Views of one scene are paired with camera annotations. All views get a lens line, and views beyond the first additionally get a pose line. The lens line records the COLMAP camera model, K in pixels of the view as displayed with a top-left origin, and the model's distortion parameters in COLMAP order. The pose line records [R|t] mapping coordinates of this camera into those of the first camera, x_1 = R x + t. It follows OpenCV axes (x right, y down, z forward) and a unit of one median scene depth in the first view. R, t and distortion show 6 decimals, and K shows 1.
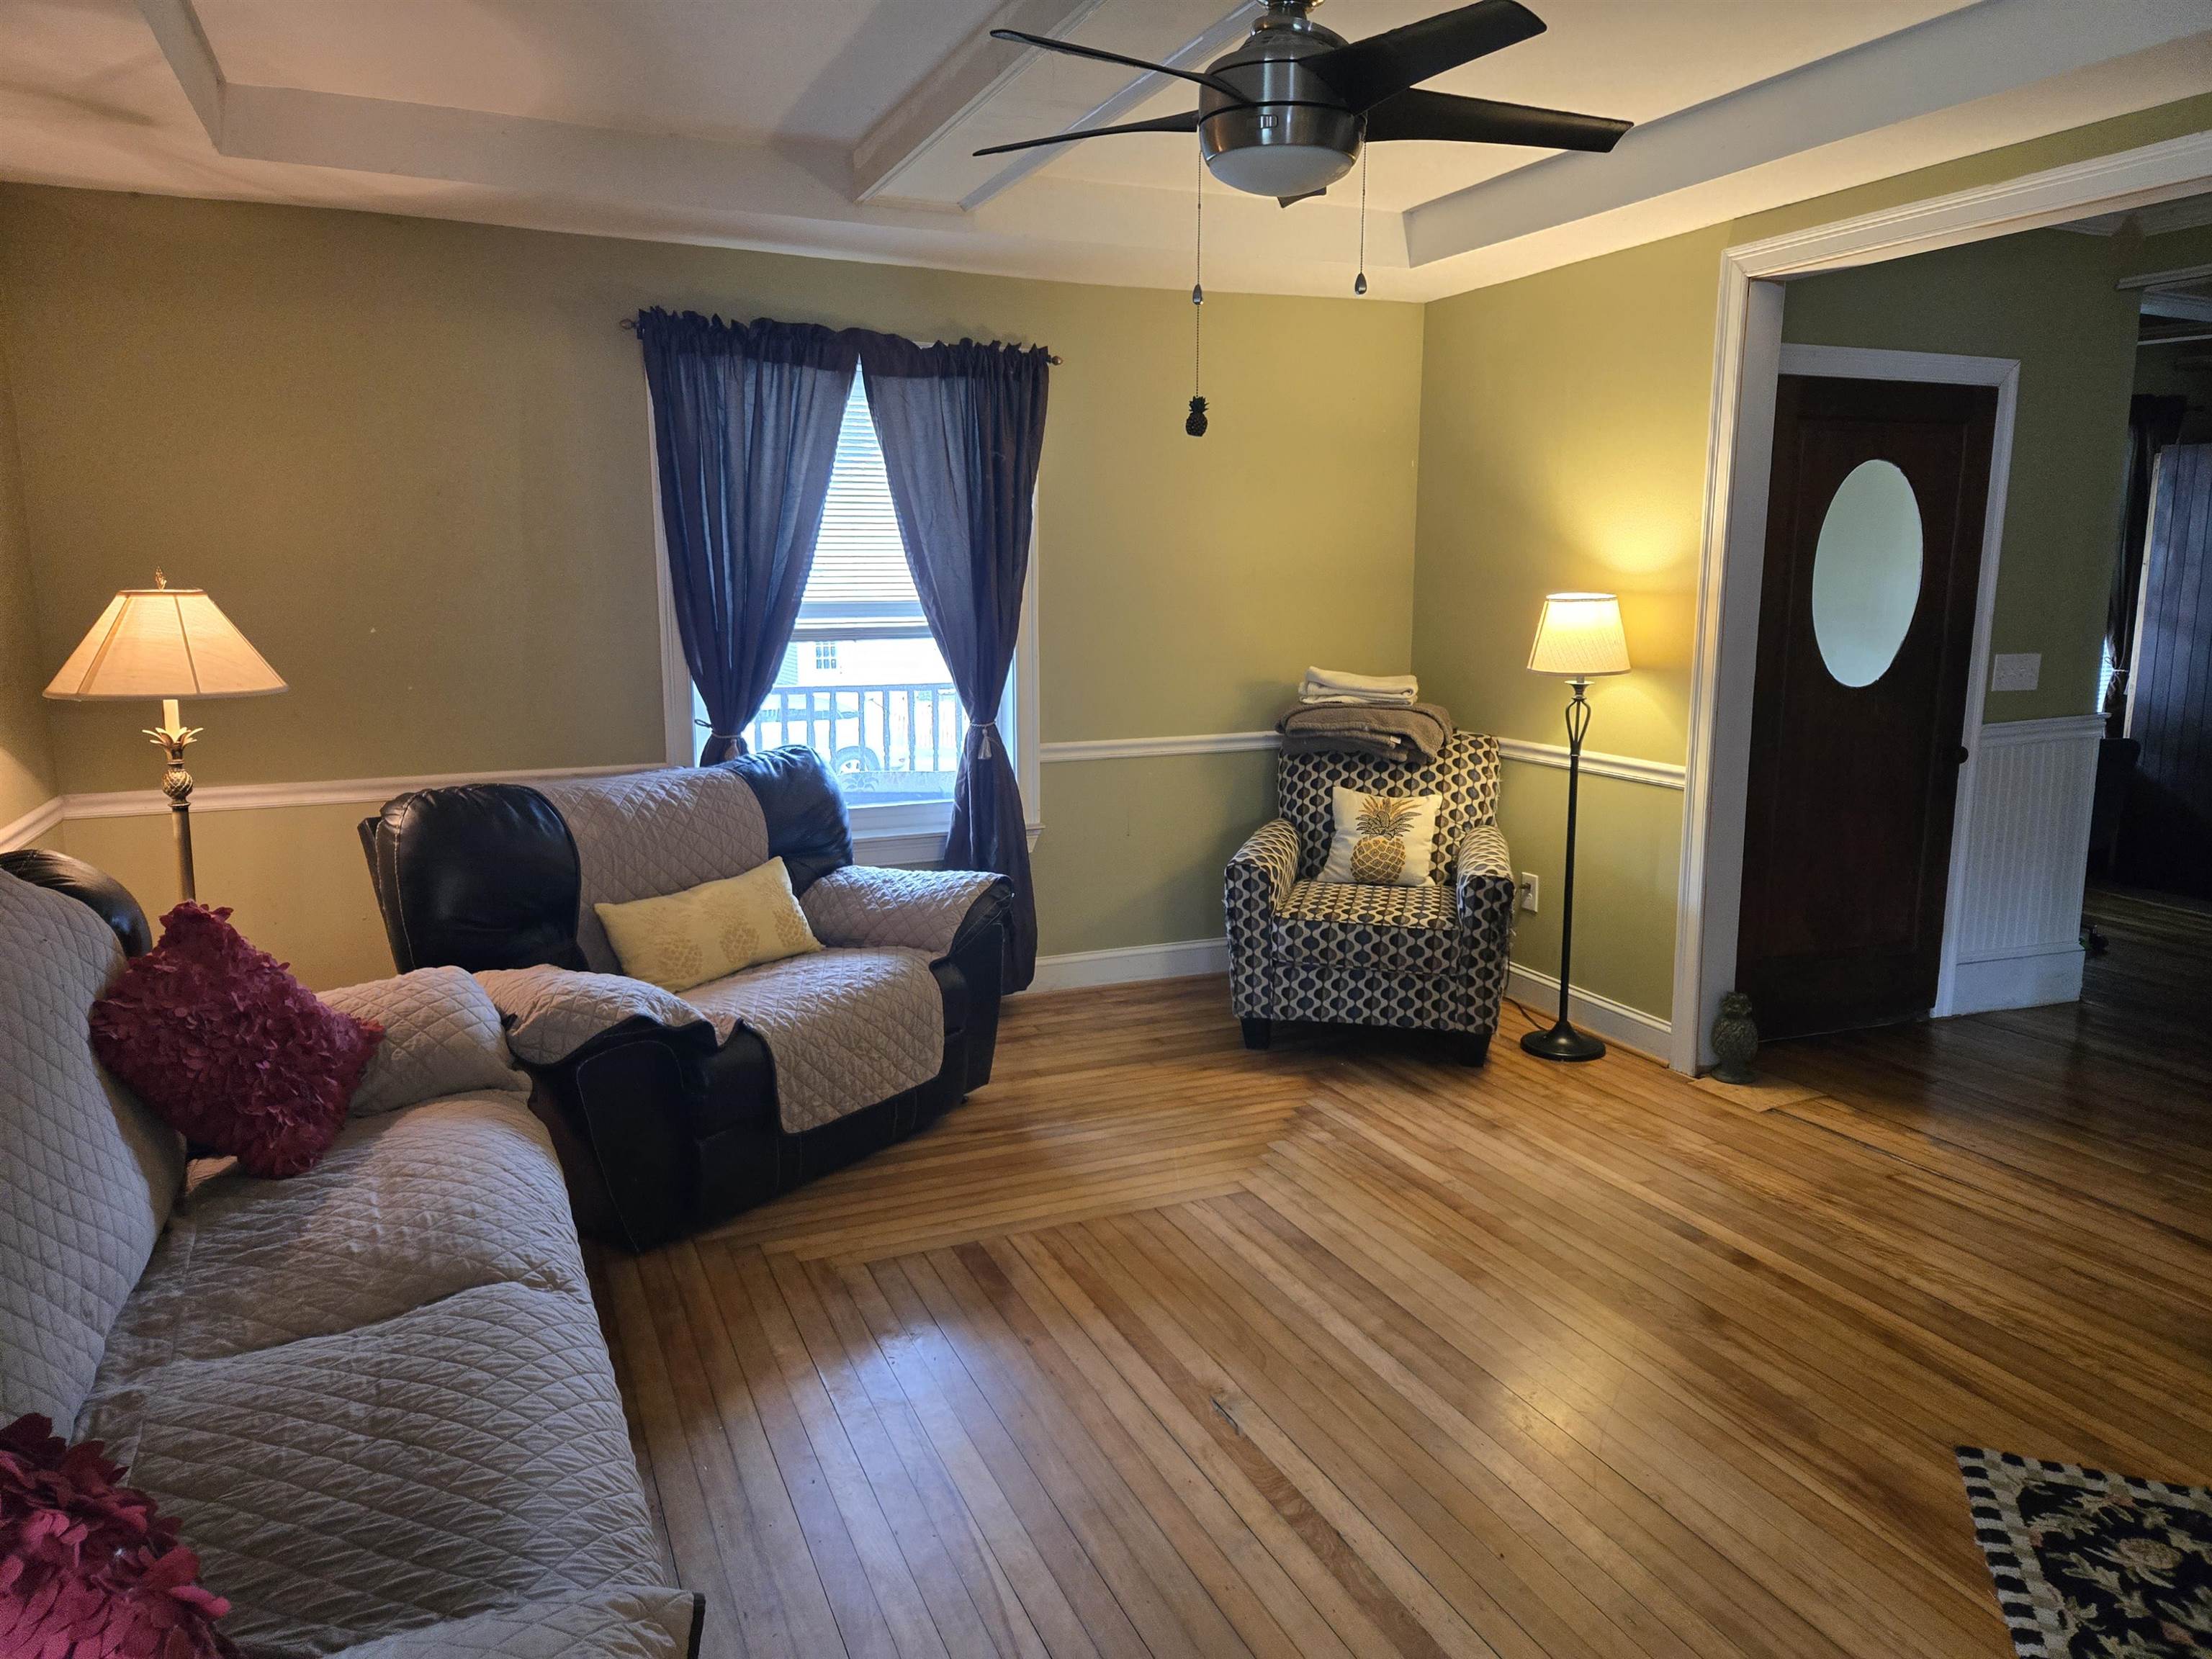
lens RADIAL K [[1505.7, 0, 1098.6], [0, 1505.7, 812.0], [0, 0, 1]] dist [0.089156, -0.070052]
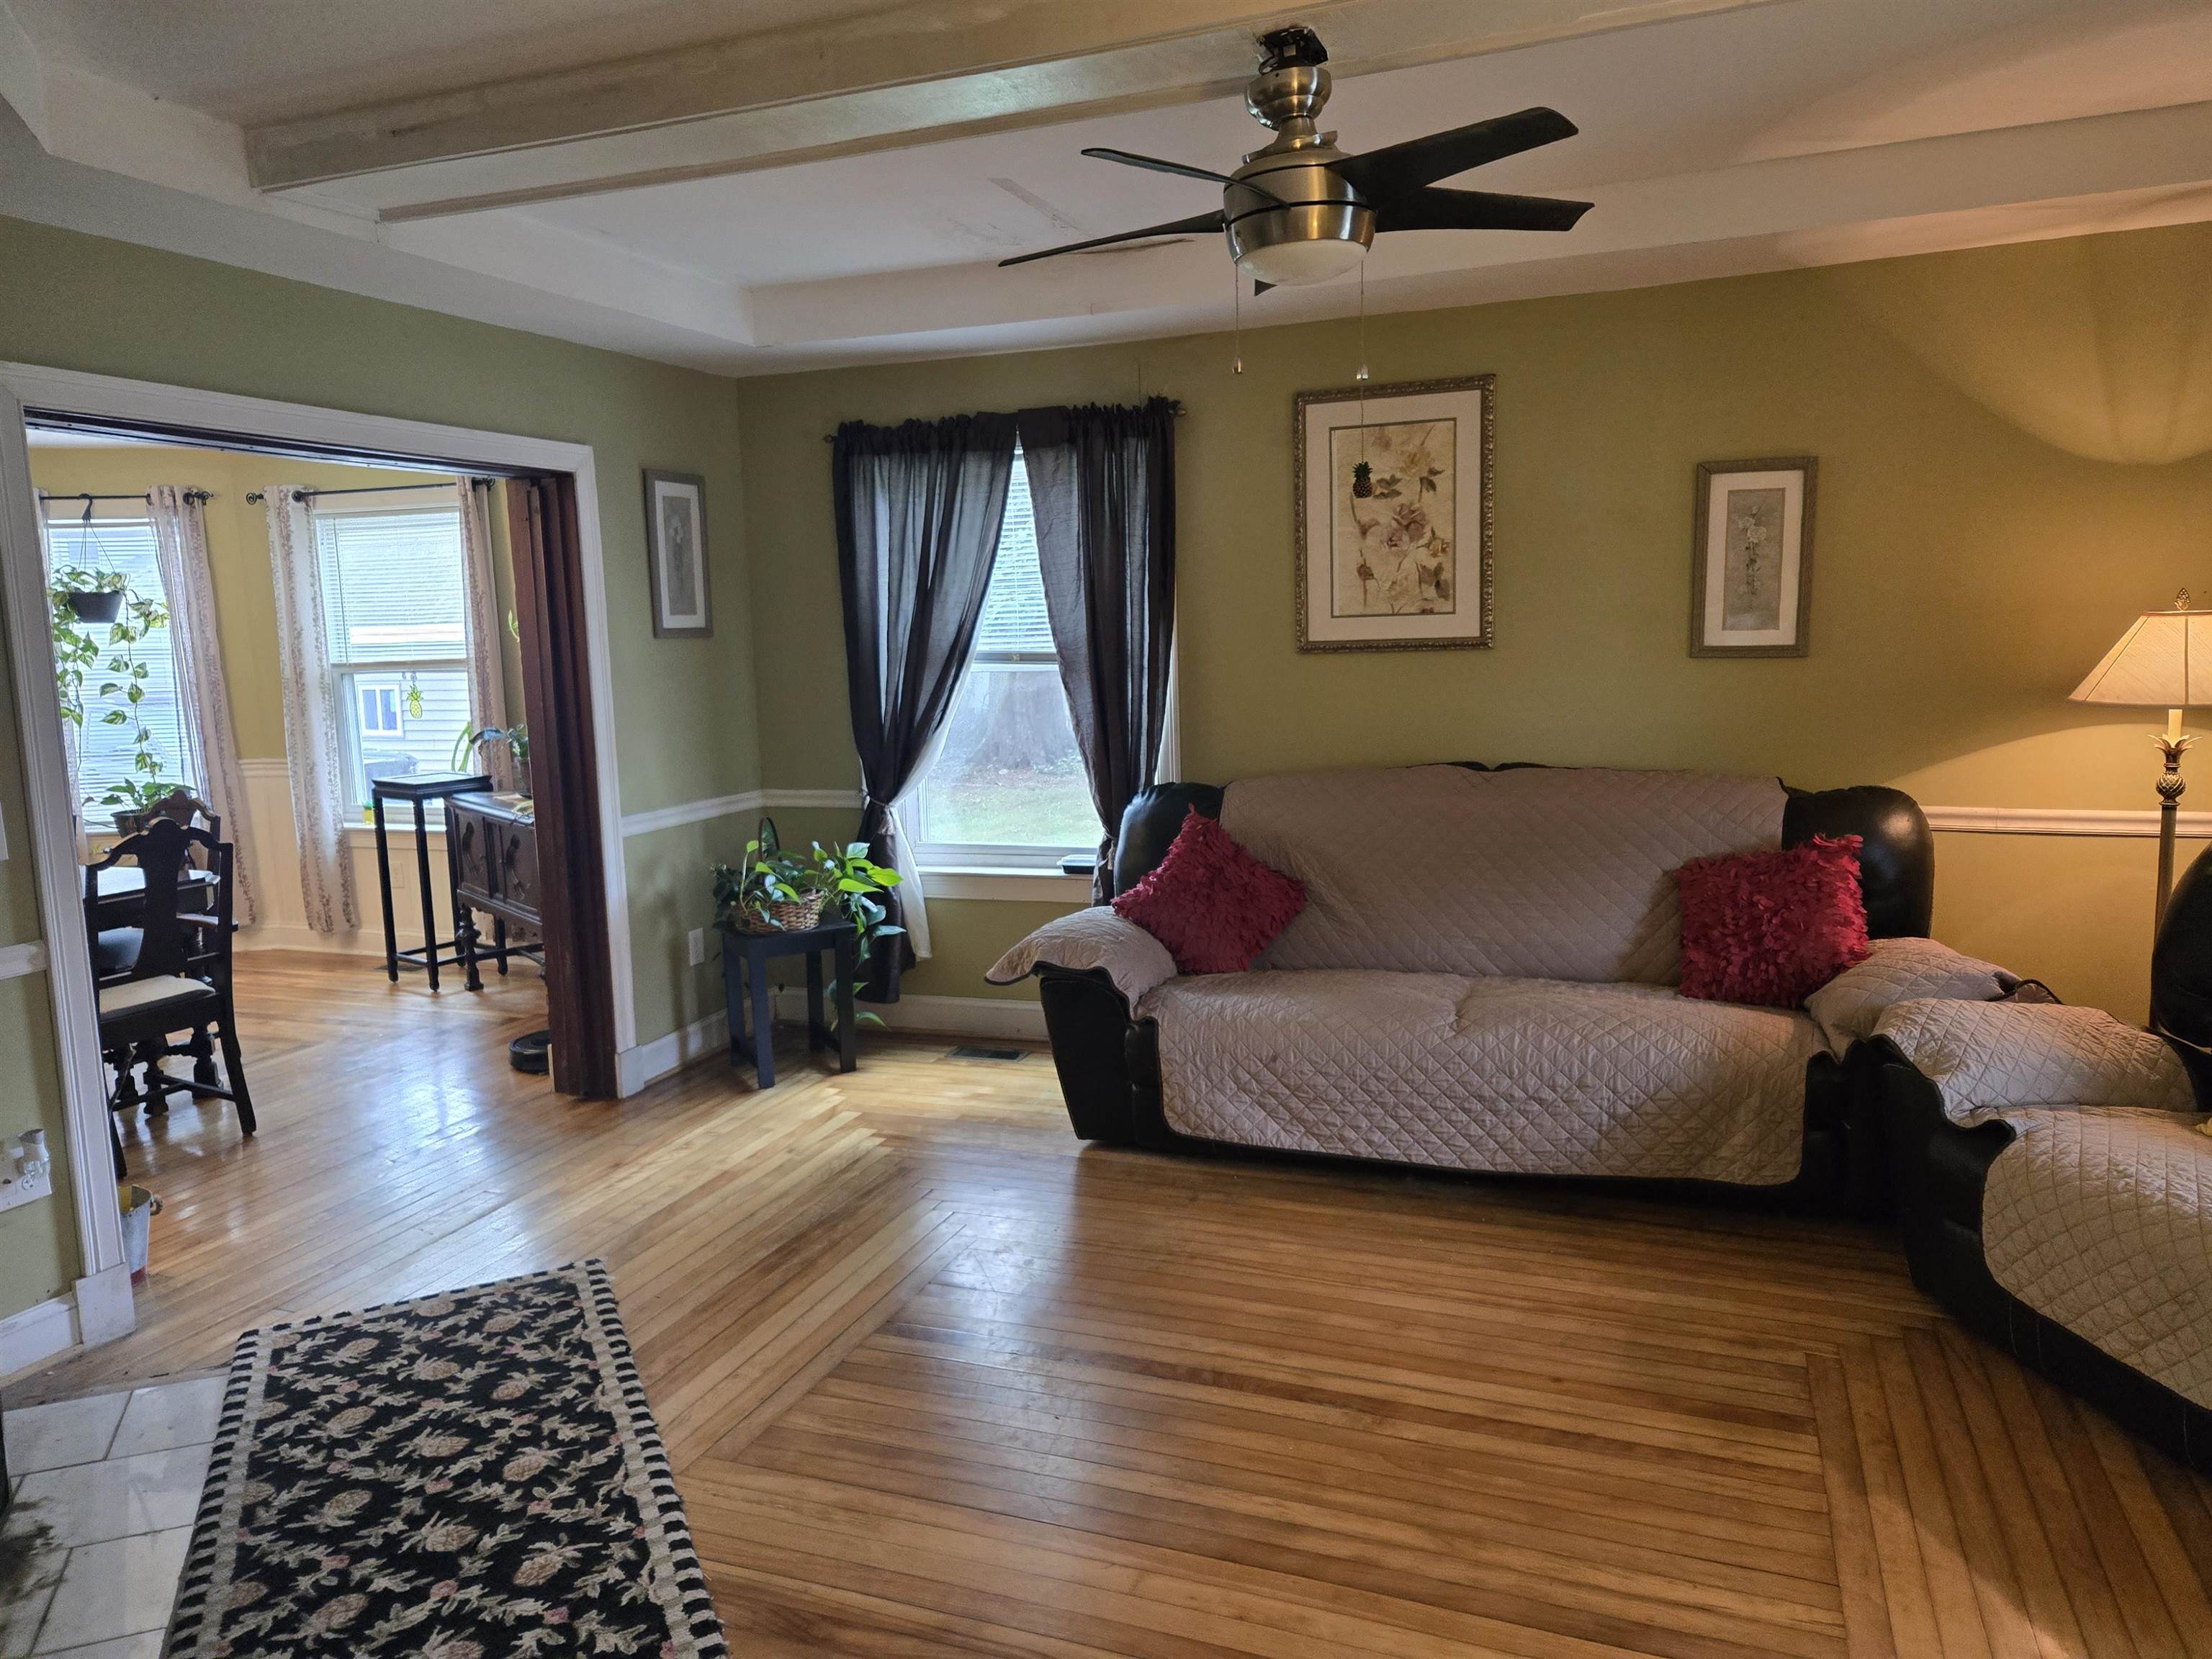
lens RADIAL K [[1505.7, 0, 1098.6], [0, 1505.7, 812.0], [0, 0, 1]] dist [0.089156, -0.070052]
pose [[-0.712230, 0.111602, -0.693018, 0.631050], [-0.085919, 0.965996, 0.243863, -0.177214], [0.696668, 0.233230, -0.678422, 1.061620]]
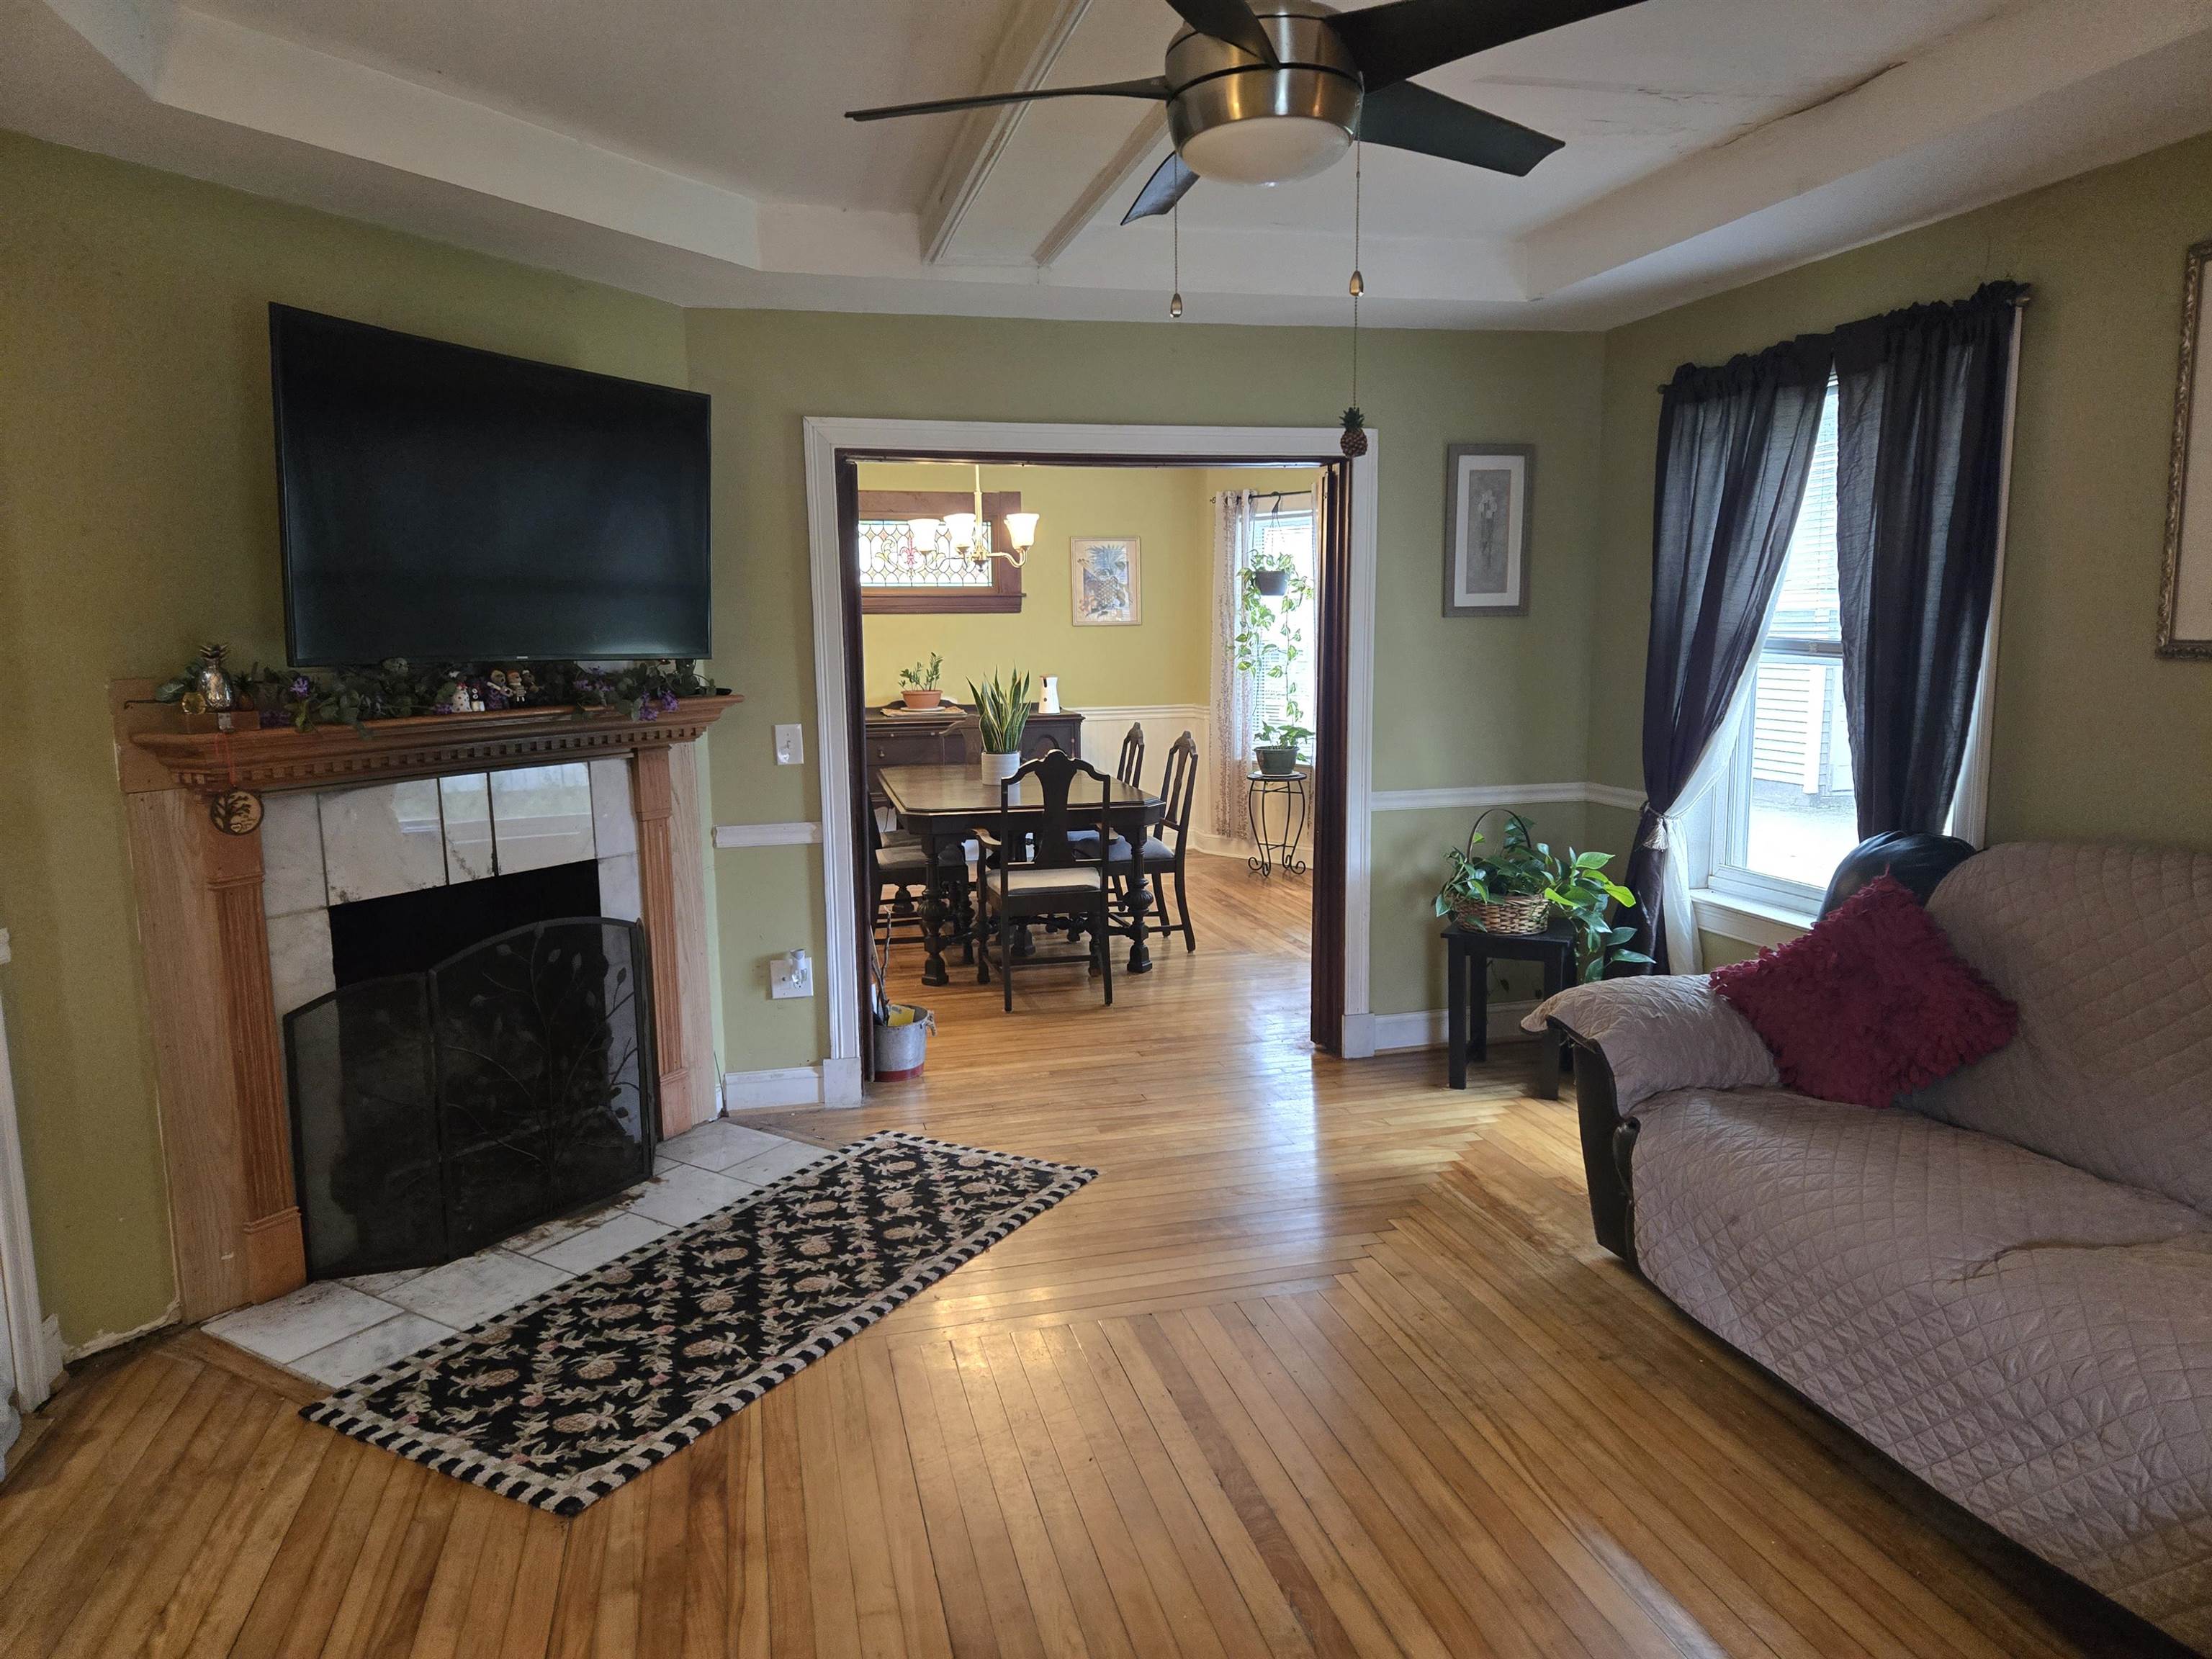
lens RADIAL K [[1483.3, 0, 1106.0], [0, 1483.3, 829.5], [0, 0, 1]] dist [0.085785, -0.062960]
pose [[-0.985175, -0.009534, 0.171288, 0.036540], [0.043318, 0.952274, 0.302154, -0.195012], [-0.165994, 0.305095, -0.937744, 1.173242]]
